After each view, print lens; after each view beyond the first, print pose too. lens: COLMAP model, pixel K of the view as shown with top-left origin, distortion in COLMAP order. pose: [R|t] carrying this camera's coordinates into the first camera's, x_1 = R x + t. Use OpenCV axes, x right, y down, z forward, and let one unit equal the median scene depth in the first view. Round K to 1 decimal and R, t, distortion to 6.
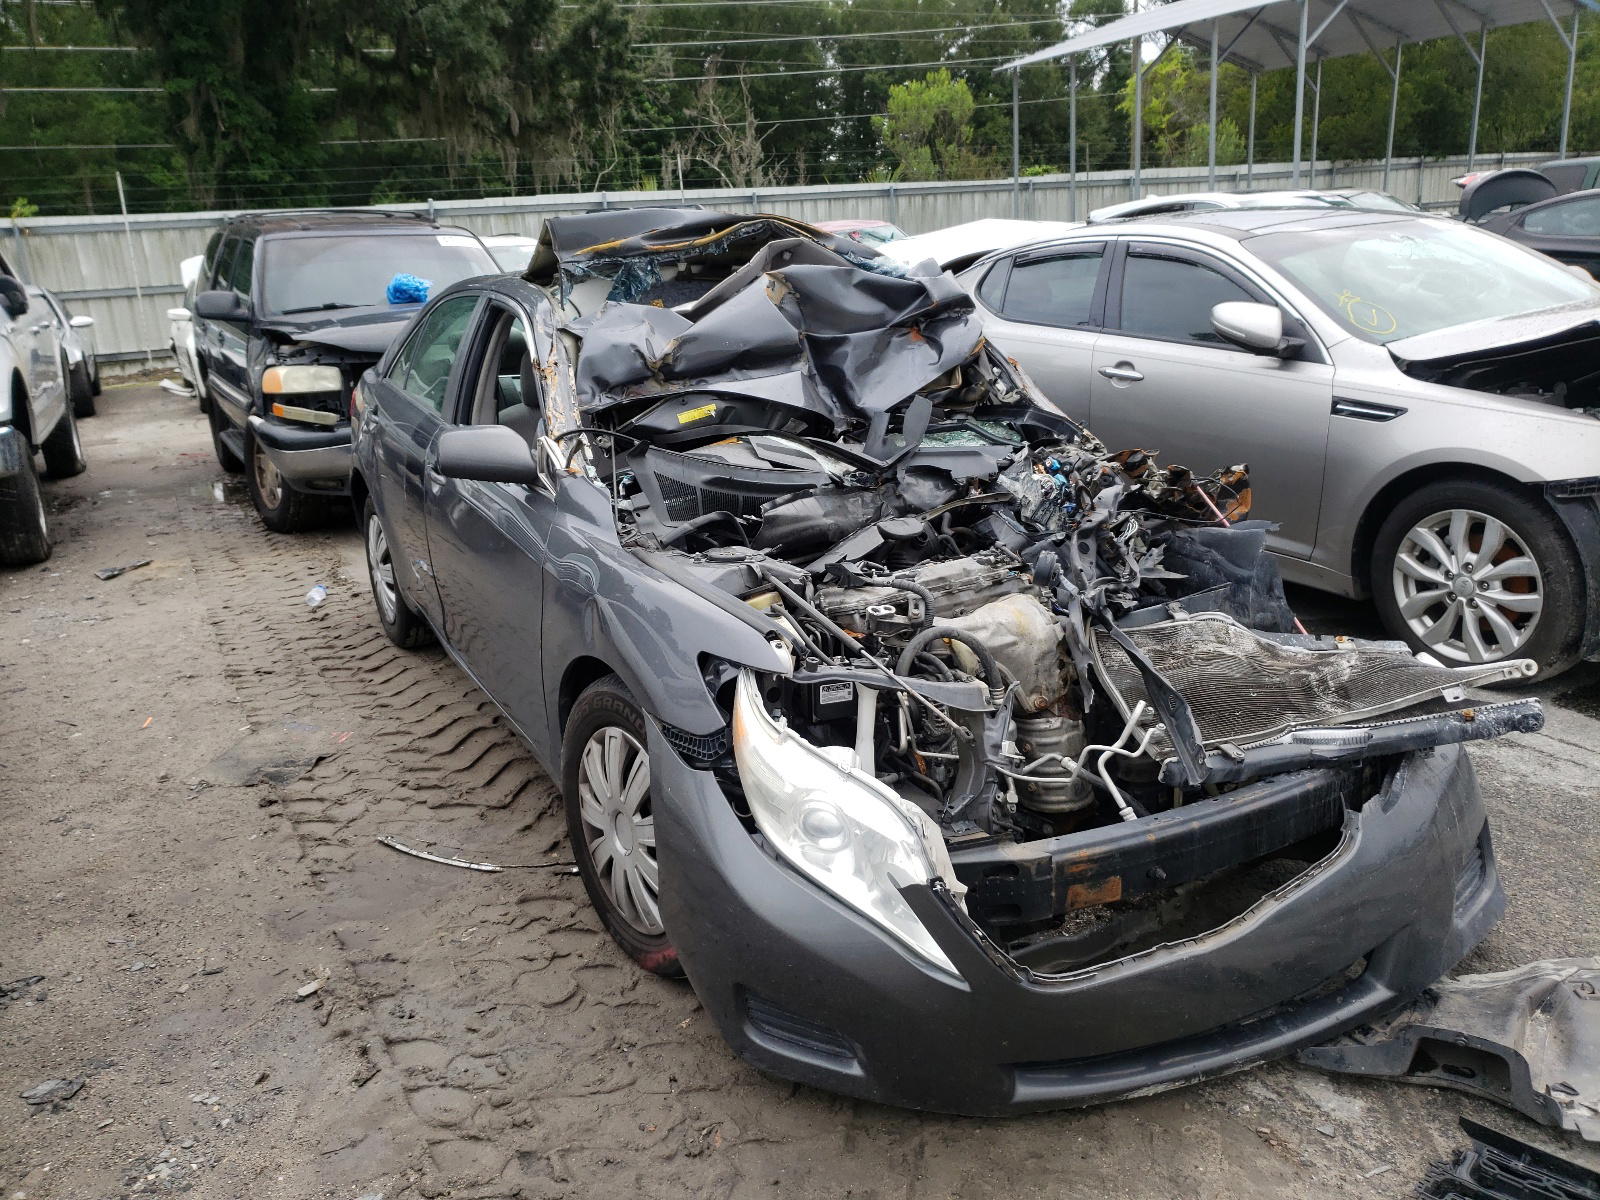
lens RADIAL K [[1268.9, 0, 825.9], [0, 1268.9, 576.5], [0, 0, 1]] dist [0.017137, 0.007384]
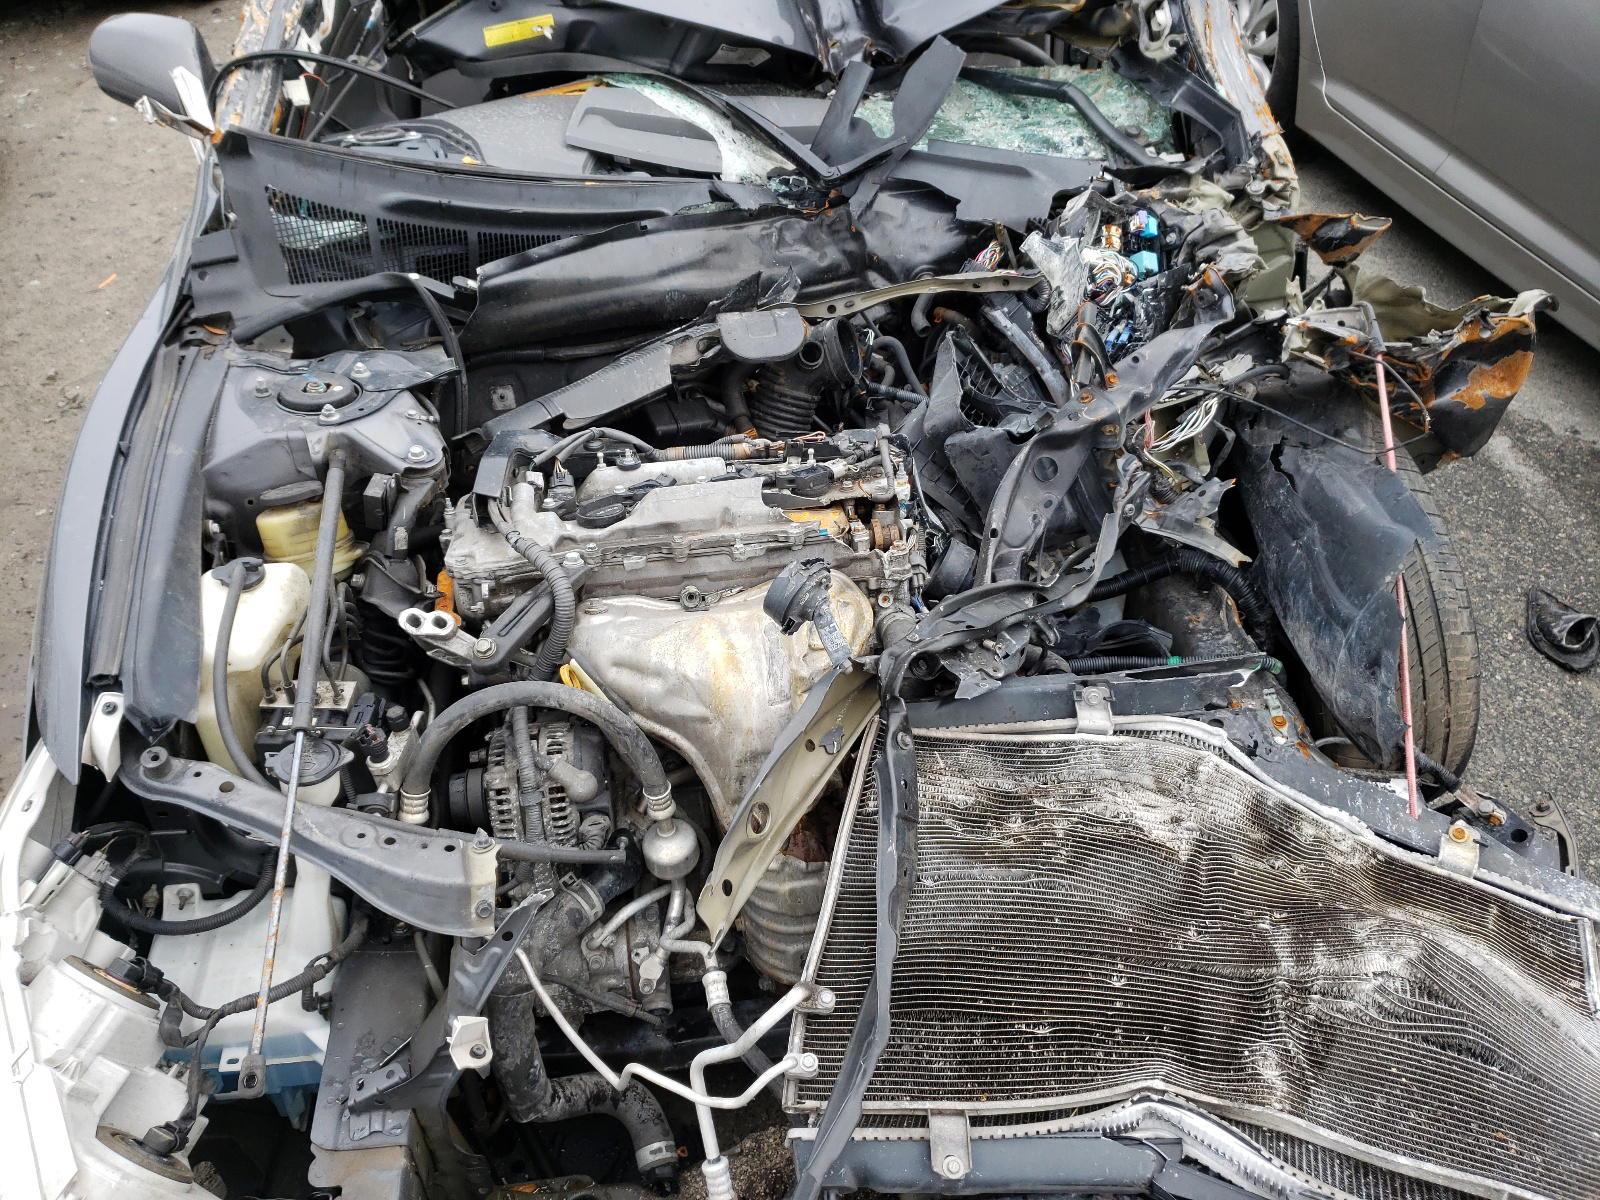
lens RADIAL K [[1268.9, 0, 825.9], [0, 1268.9, 576.5], [0, 0, 1]] dist [0.017137, 0.007384]
pose [[0.926045, 0.265633, -0.268104, 0.210558], [-0.134063, 0.895566, 0.424251, -0.146528], [0.352800, -0.356933, 0.864946, 0.403415]]
